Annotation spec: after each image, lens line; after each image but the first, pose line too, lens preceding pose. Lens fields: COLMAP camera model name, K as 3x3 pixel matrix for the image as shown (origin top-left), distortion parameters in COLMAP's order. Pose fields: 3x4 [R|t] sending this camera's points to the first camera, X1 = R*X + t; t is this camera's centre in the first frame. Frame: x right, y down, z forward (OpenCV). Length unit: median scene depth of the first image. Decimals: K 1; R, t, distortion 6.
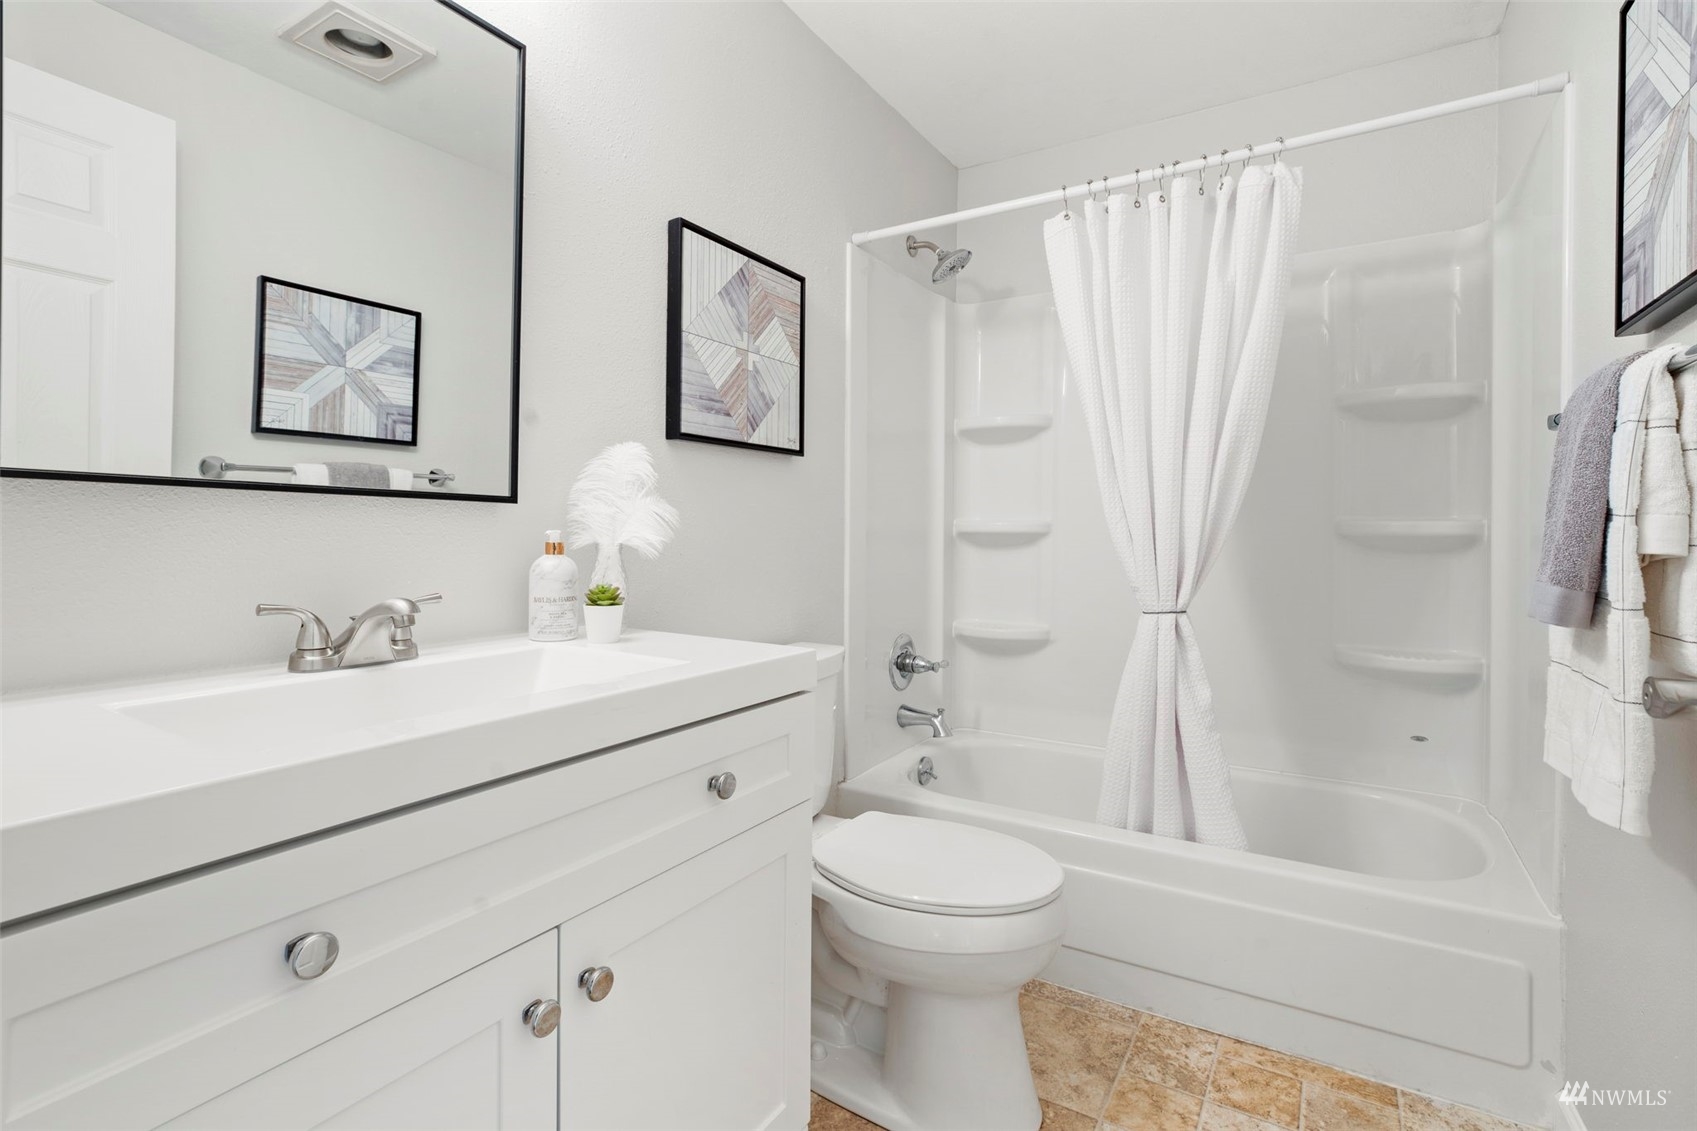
lens RADIAL K [[832.6, 0, 817.0], [0, 832.6, 511.7], [0, 0, 1]] dist [-0.026998, 0.013239]
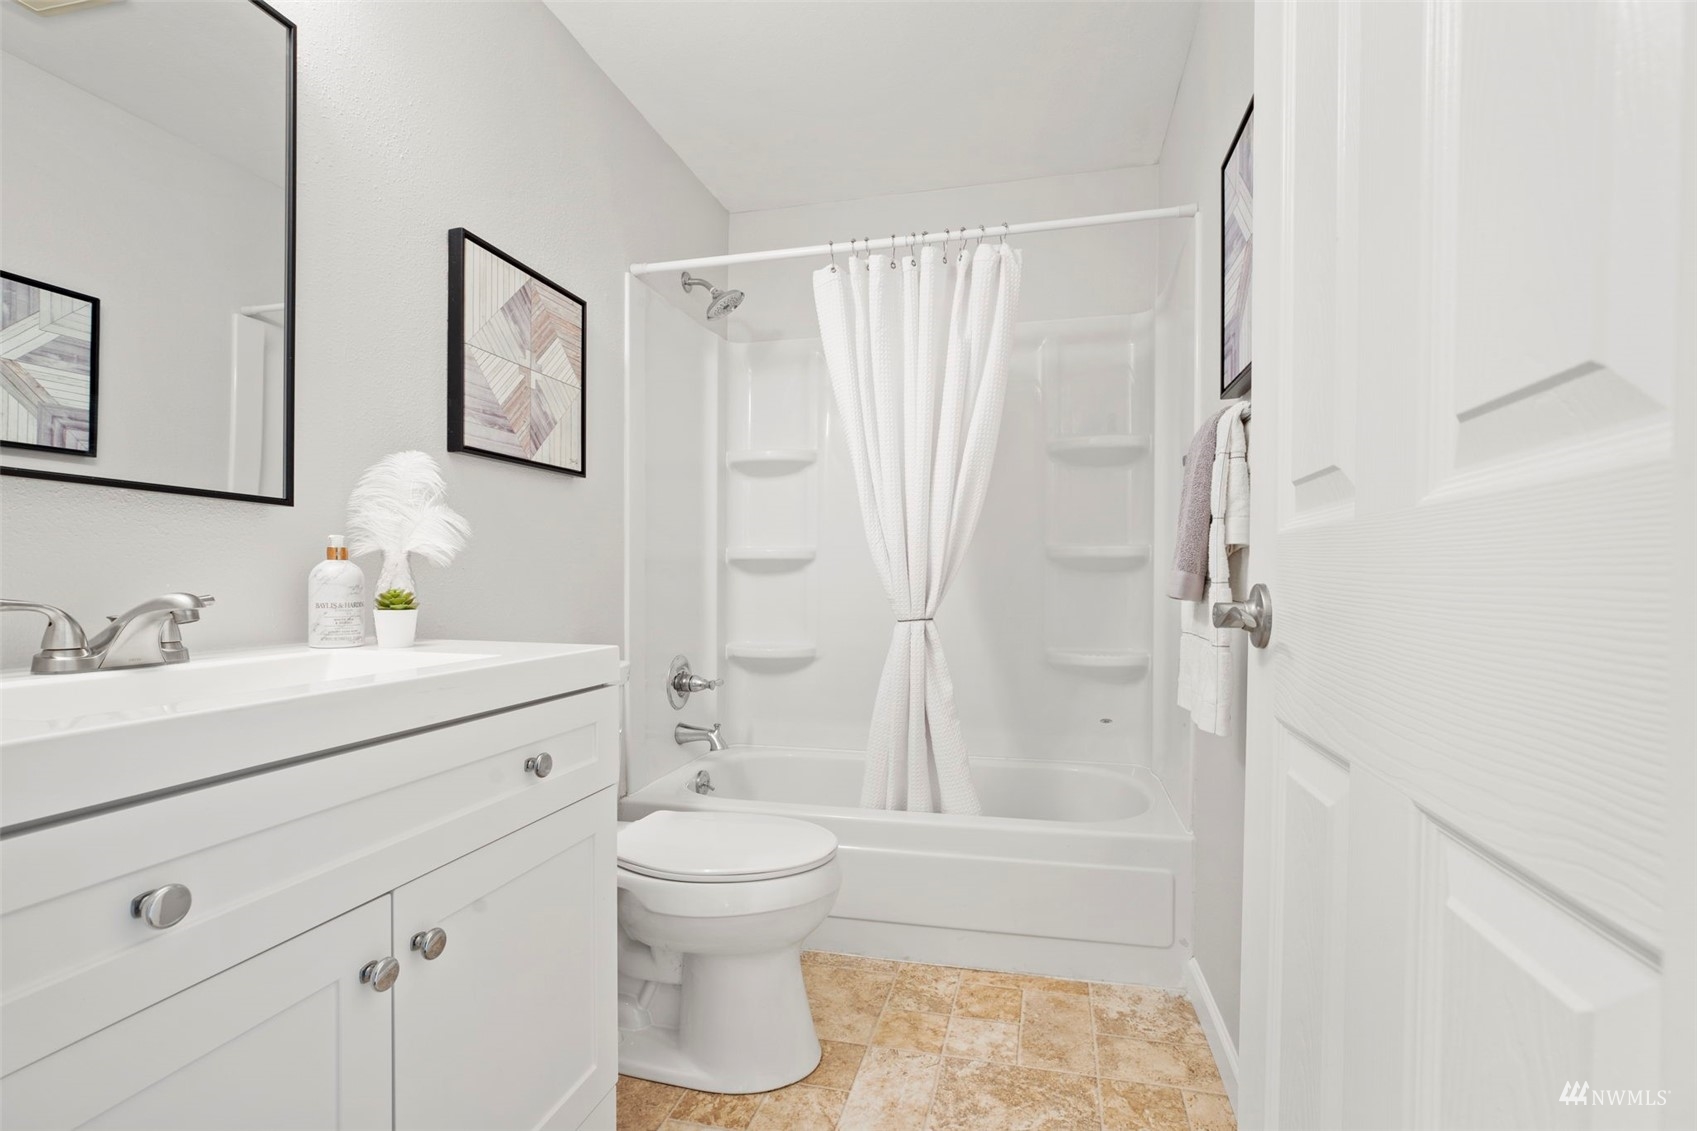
lens RADIAL K [[846.8, 0, 854.8], [0, 846.8, 551.4], [0, 0, 1]] dist [-0.026100, 0.016358]
pose [[0.944652, 0.002797, 0.328062, -0.056603], [-0.000206, 0.999969, -0.007934, 0.041183], [-0.328074, 0.007427, 0.944623, -0.102981]]
